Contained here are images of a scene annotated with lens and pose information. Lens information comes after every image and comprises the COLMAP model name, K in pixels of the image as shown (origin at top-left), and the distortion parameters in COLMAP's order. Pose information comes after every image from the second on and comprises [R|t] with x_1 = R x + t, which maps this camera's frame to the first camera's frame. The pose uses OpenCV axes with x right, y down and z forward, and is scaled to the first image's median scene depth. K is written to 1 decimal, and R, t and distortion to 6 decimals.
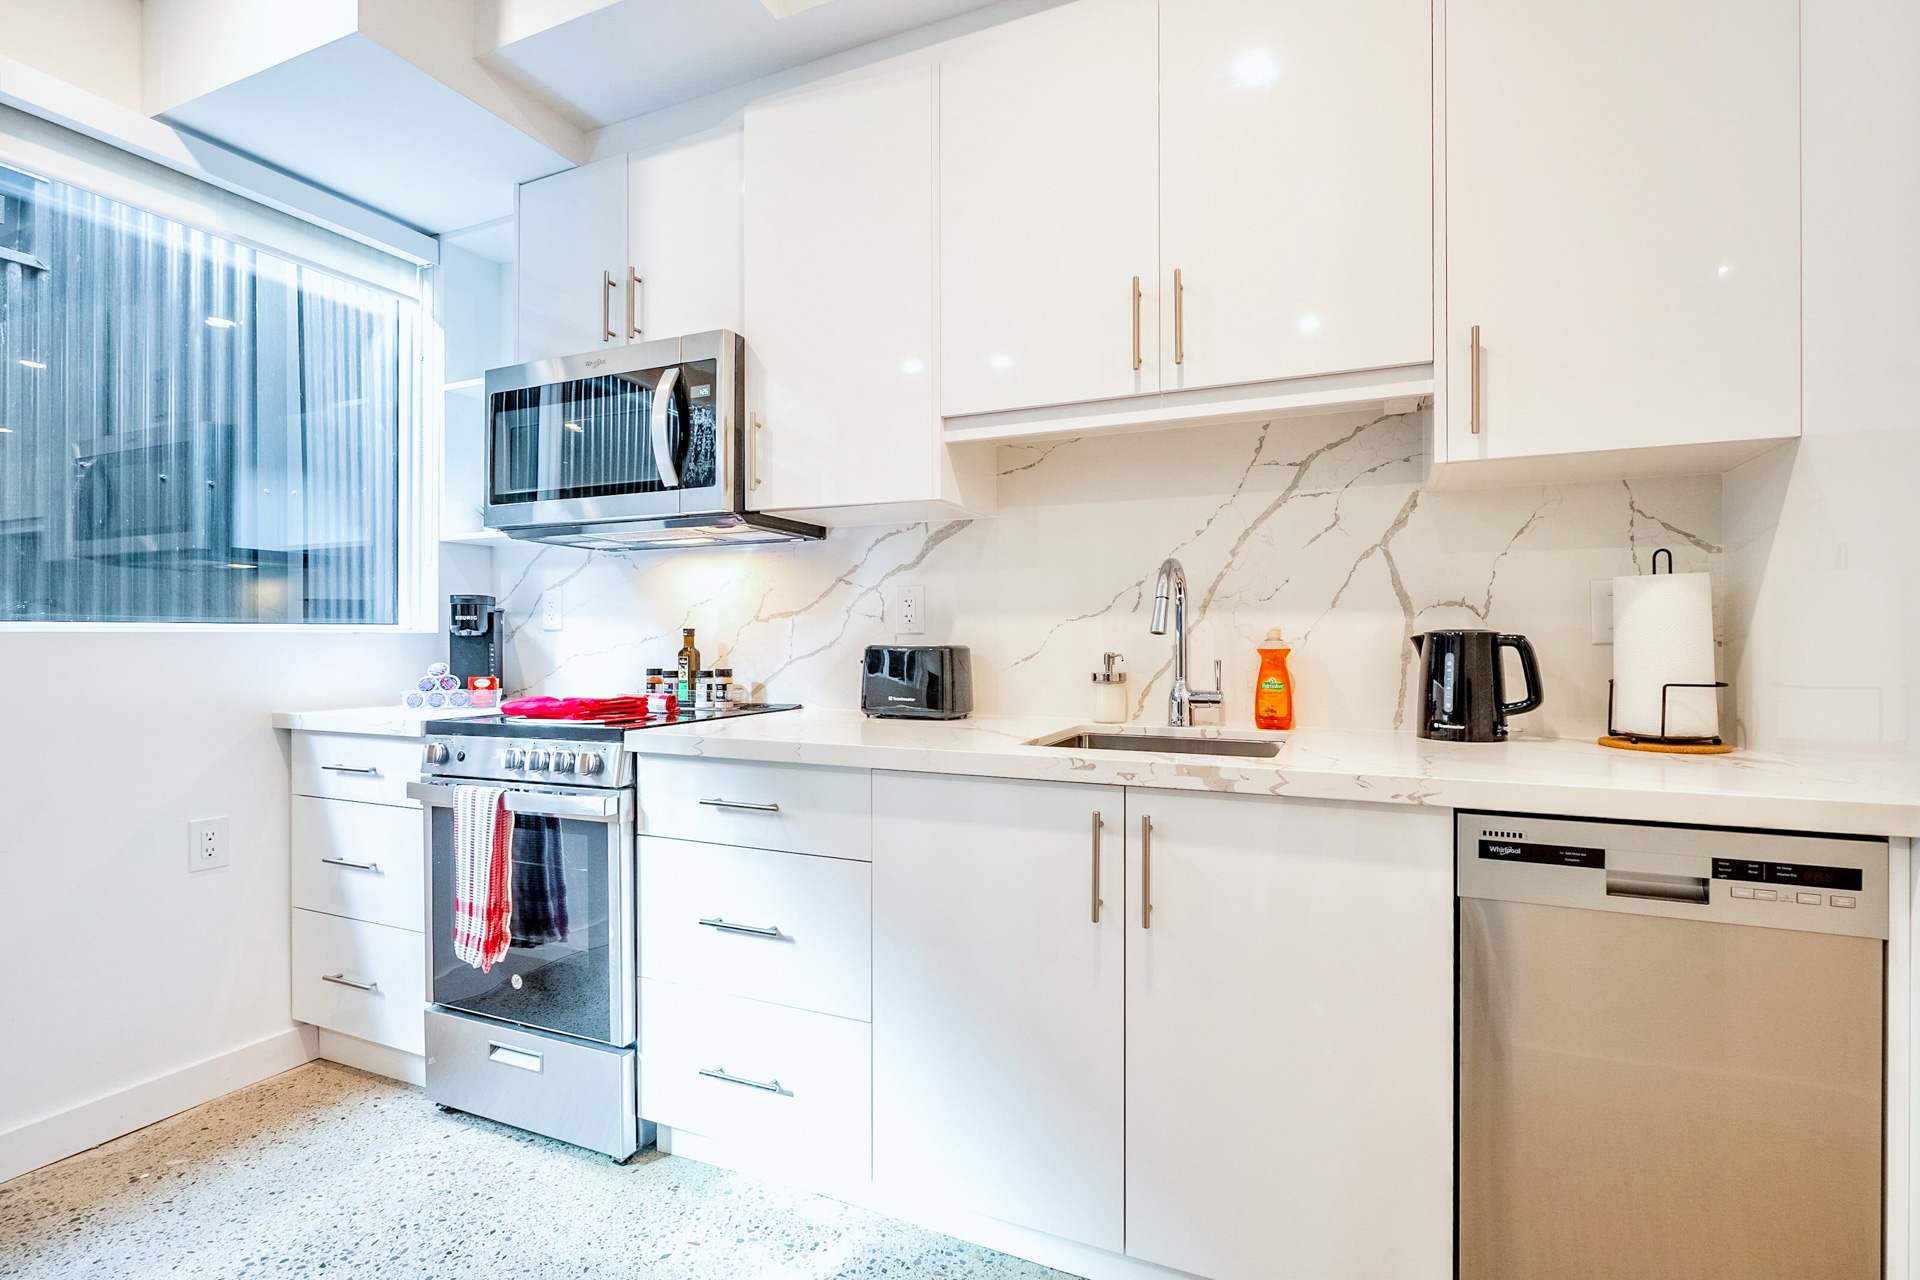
lens RADIAL K [[861.3, 0, 970.8], [0, 861.3, 636.9], [0, 0, 1]] dist [0.002812, 0.000939]
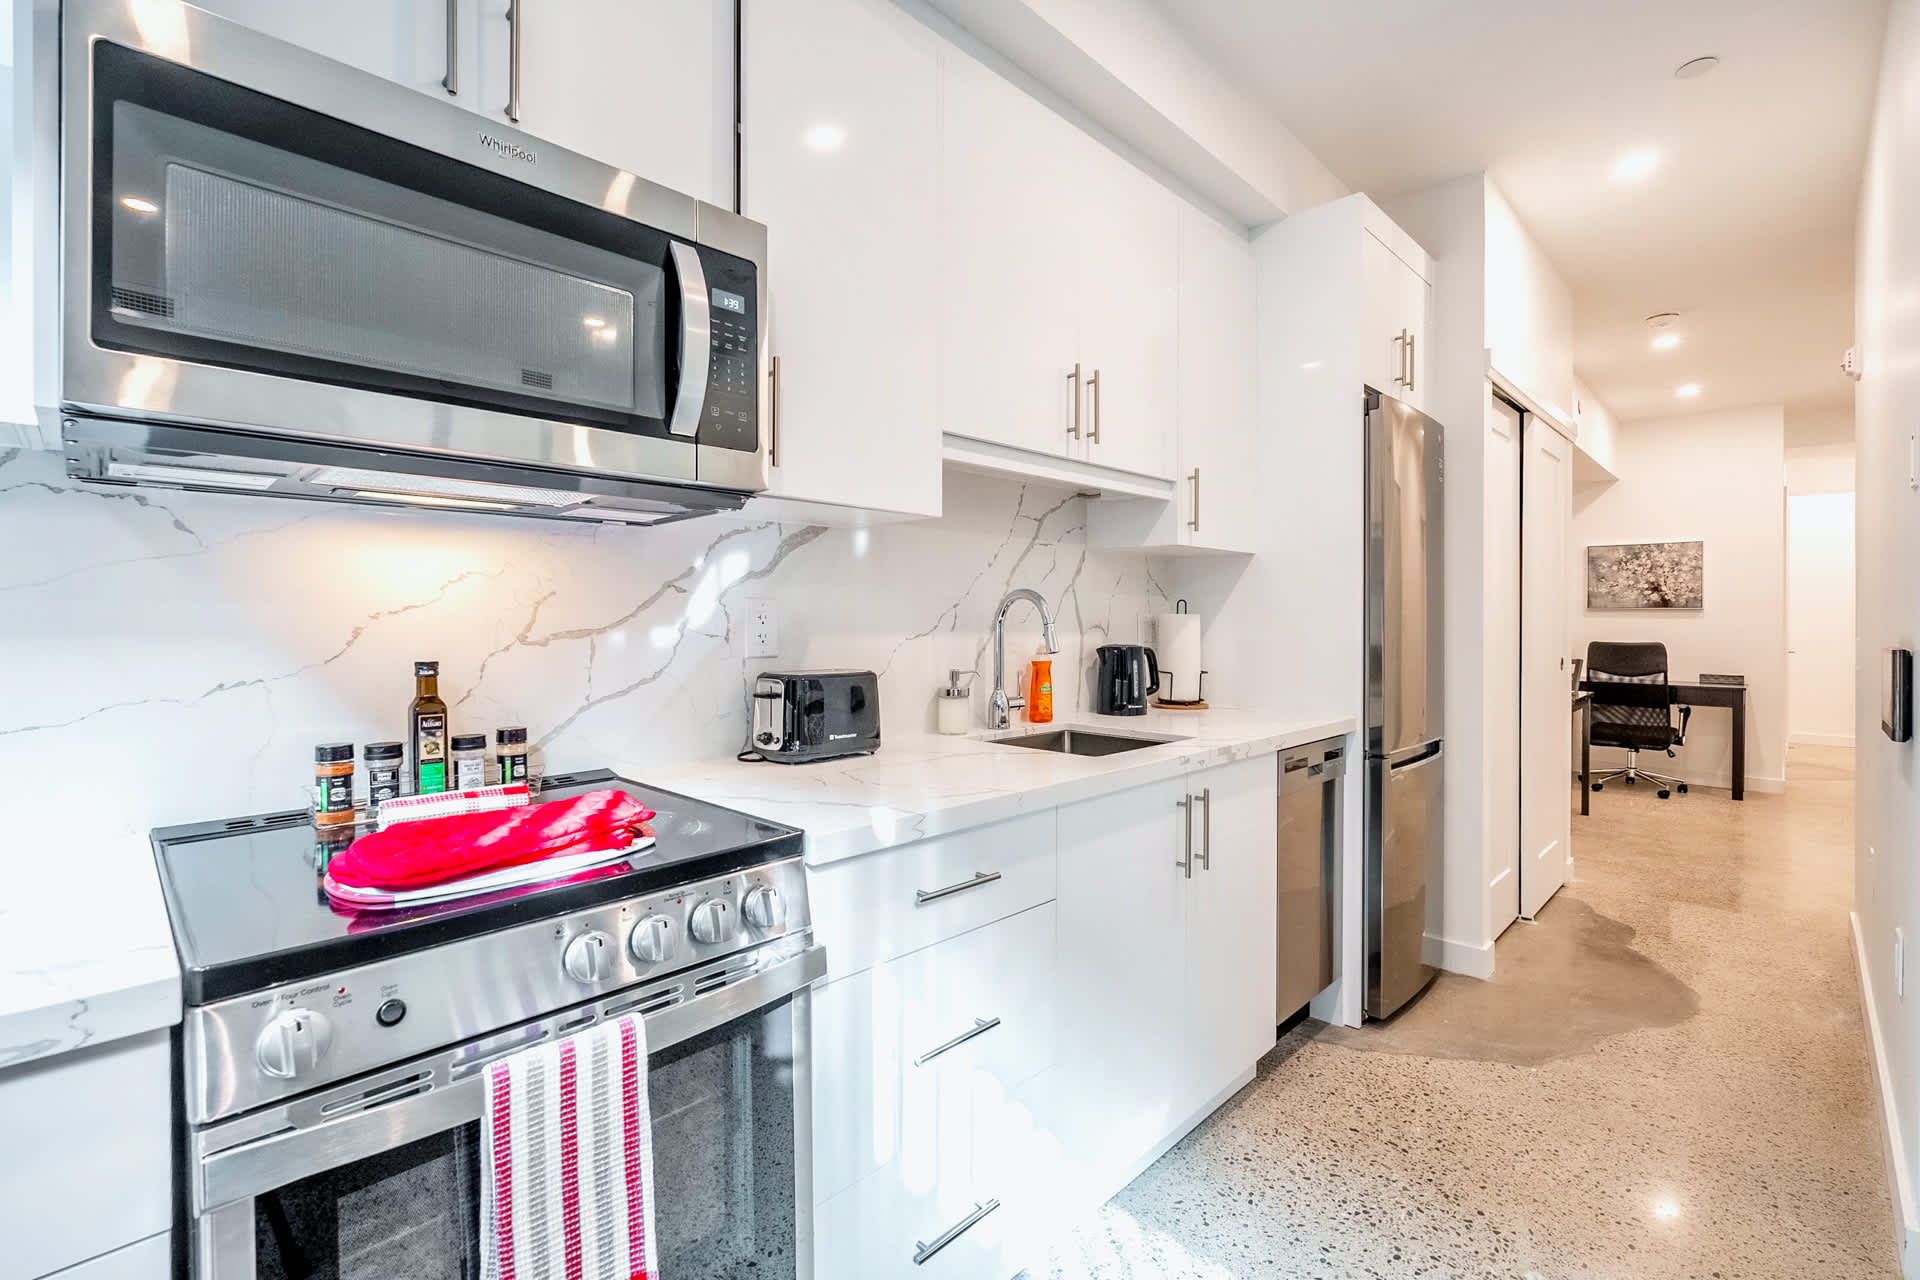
lens RADIAL K [[861.3, 0, 966.7], [0, 861.3, 625.4], [0, 0, 1]] dist [0.002812, 0.000939]
pose [[0.364958, -0.003488, 0.931017, -0.836468], [-0.001302, 0.999990, 0.004257, -0.041661], [-0.931023, -0.002765, 0.364950, 0.582715]]
